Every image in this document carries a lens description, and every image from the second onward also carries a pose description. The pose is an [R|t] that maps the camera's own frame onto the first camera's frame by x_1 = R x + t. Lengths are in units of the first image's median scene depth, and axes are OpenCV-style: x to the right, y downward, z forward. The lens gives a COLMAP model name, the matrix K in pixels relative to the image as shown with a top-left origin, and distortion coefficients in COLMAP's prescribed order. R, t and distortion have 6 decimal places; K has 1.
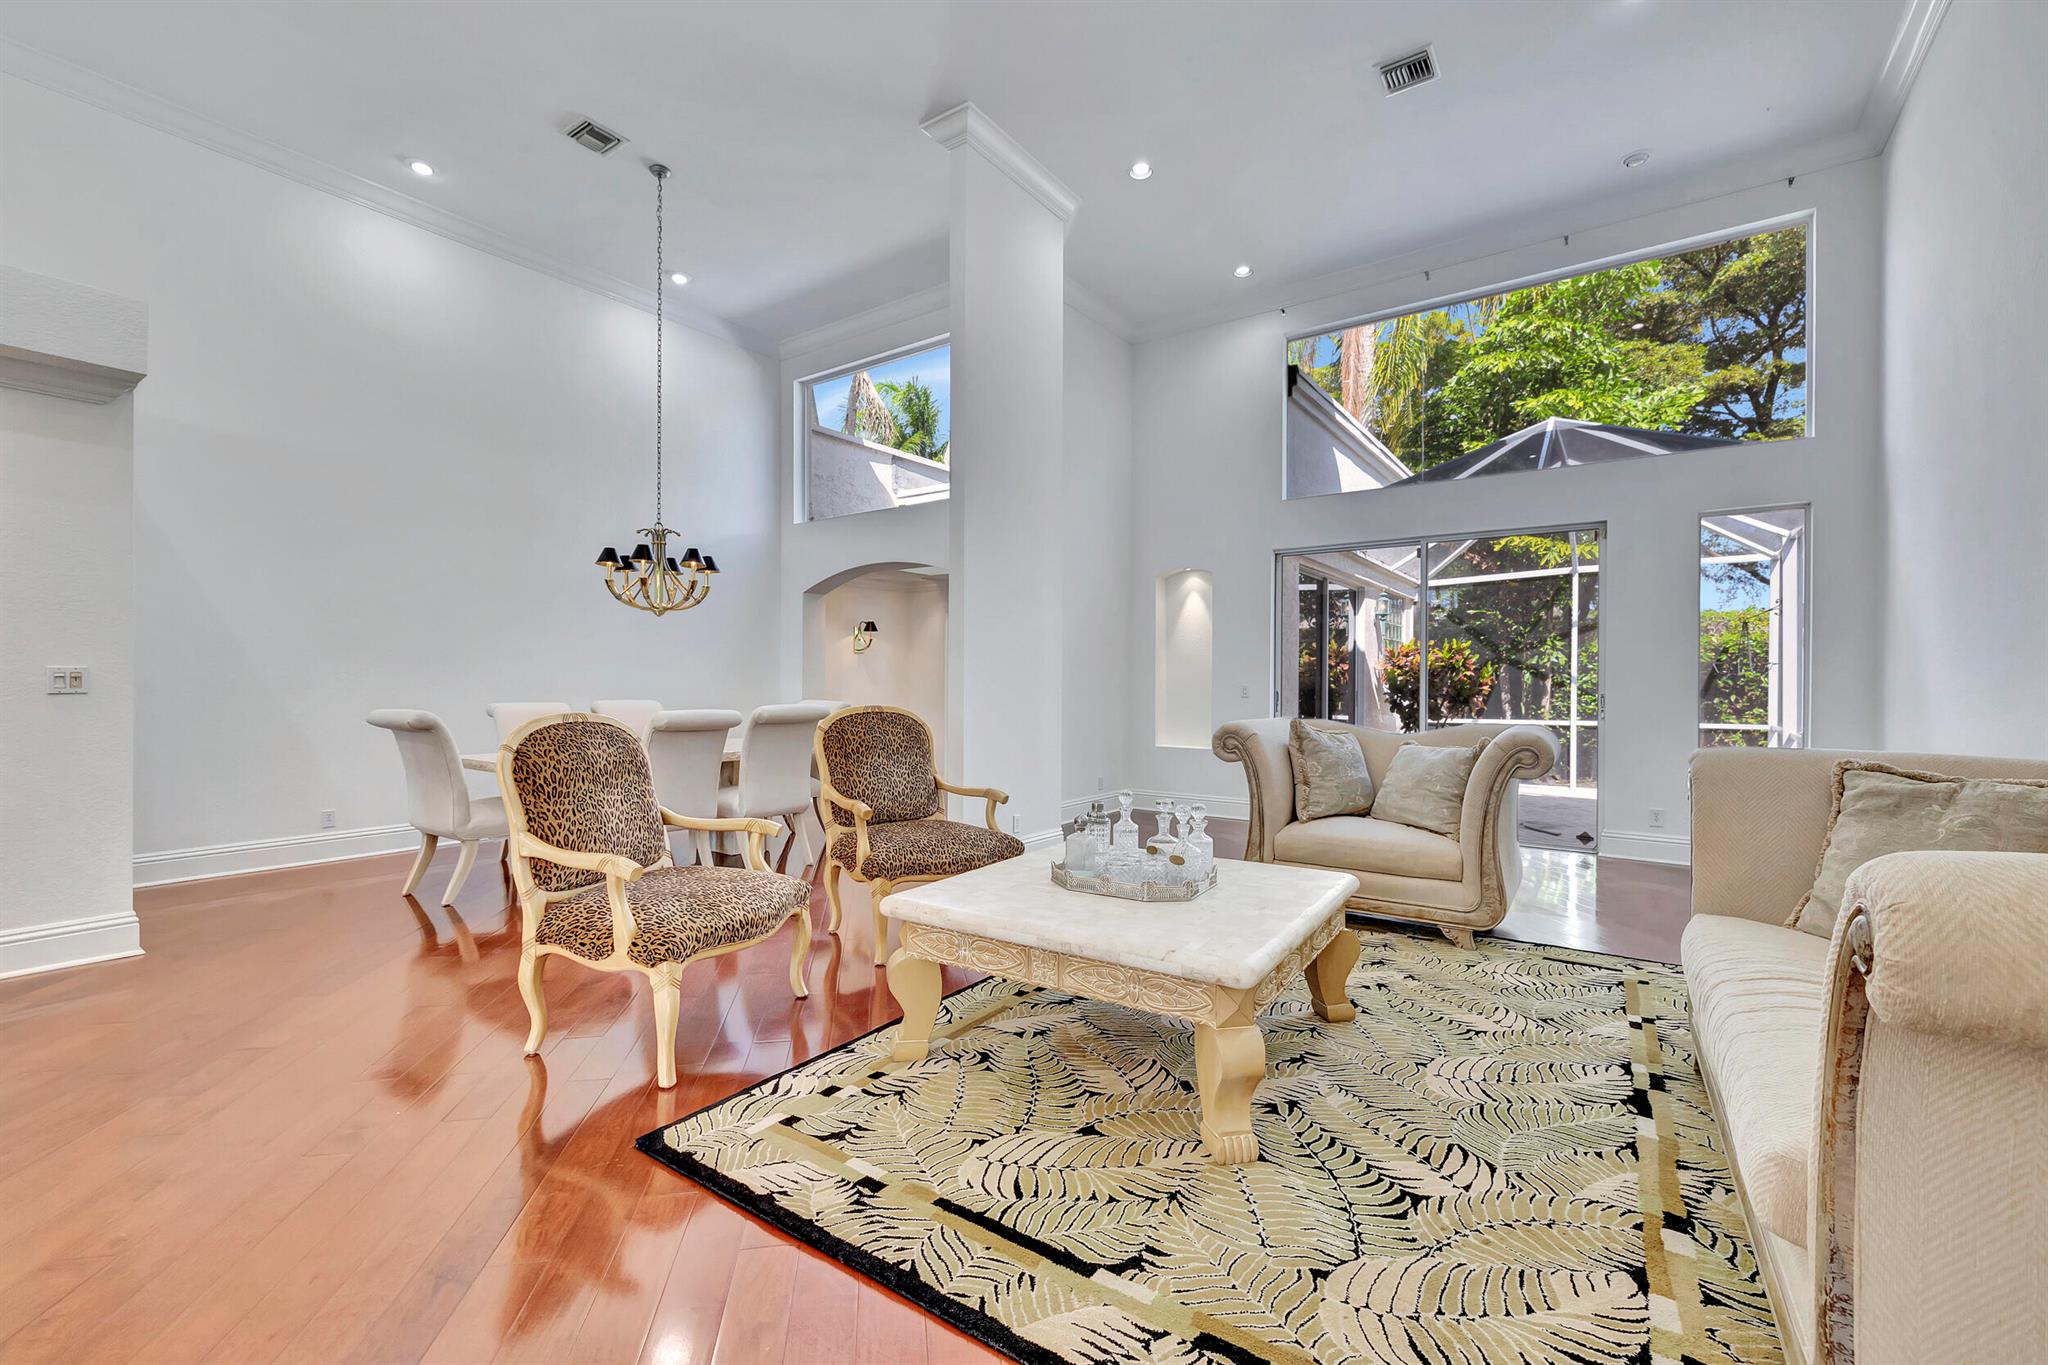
lens RADIAL K [[869.3, 0, 1026.3], [0, 869.3, 676.1], [0, 0, 1]] dist [0.000095, 0.000346]
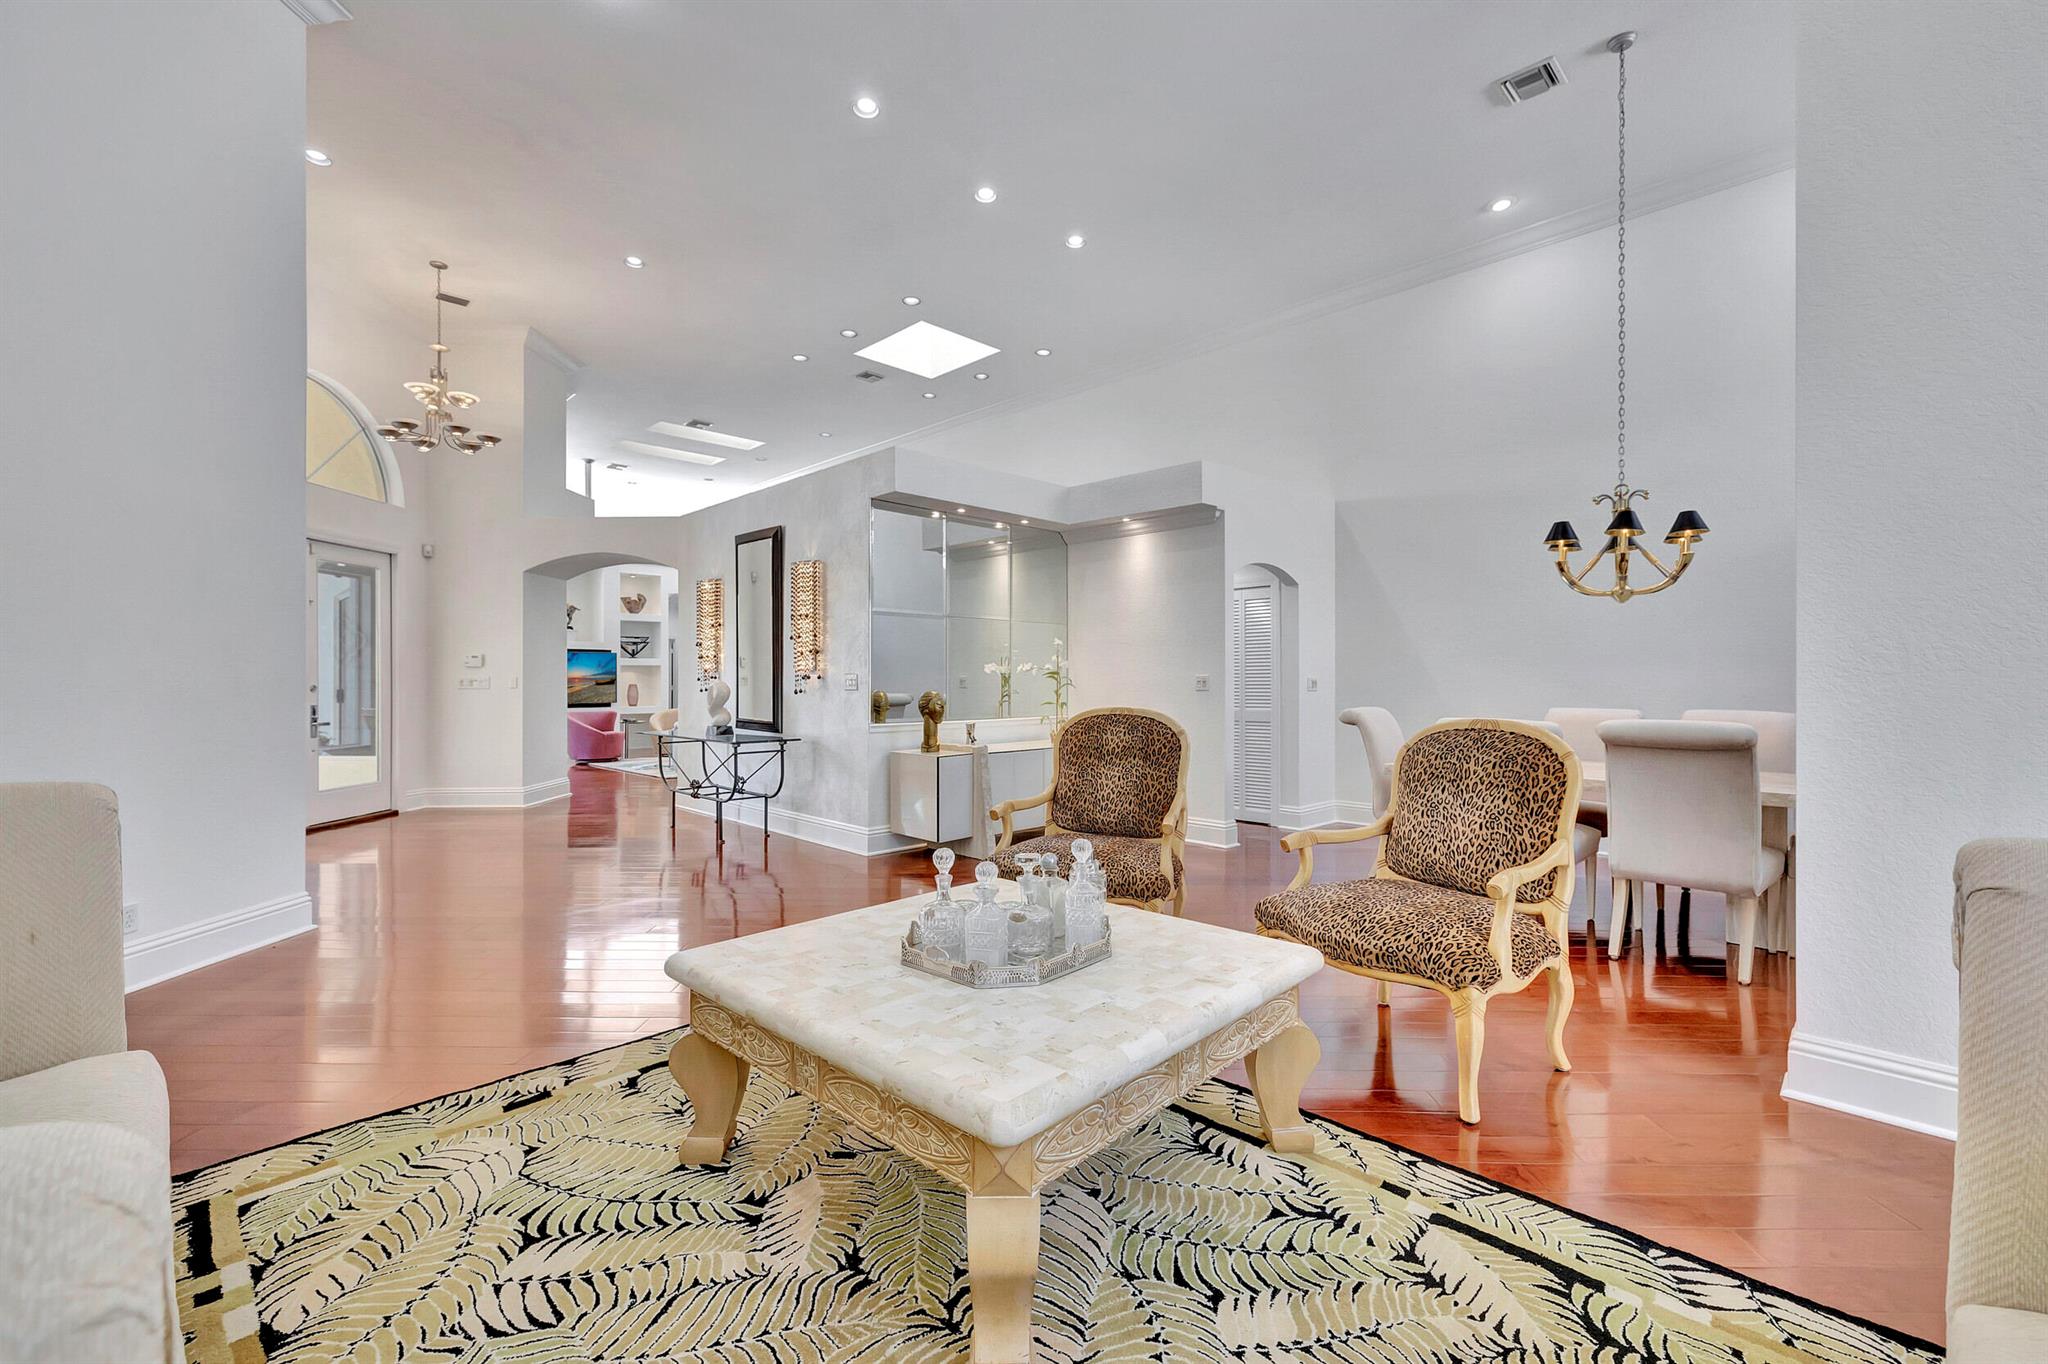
lens RADIAL K [[869.3, 0, 1026.3], [0, 869.3, 675.6], [0, 0, 1]] dist [0.000095, 0.000346]
pose [[-0.182962, -0.006710, -0.983097, 1.244055], [0.005924, 0.999951, -0.007927, 0.002481], [0.983102, -0.007274, -0.182914, 1.659216]]
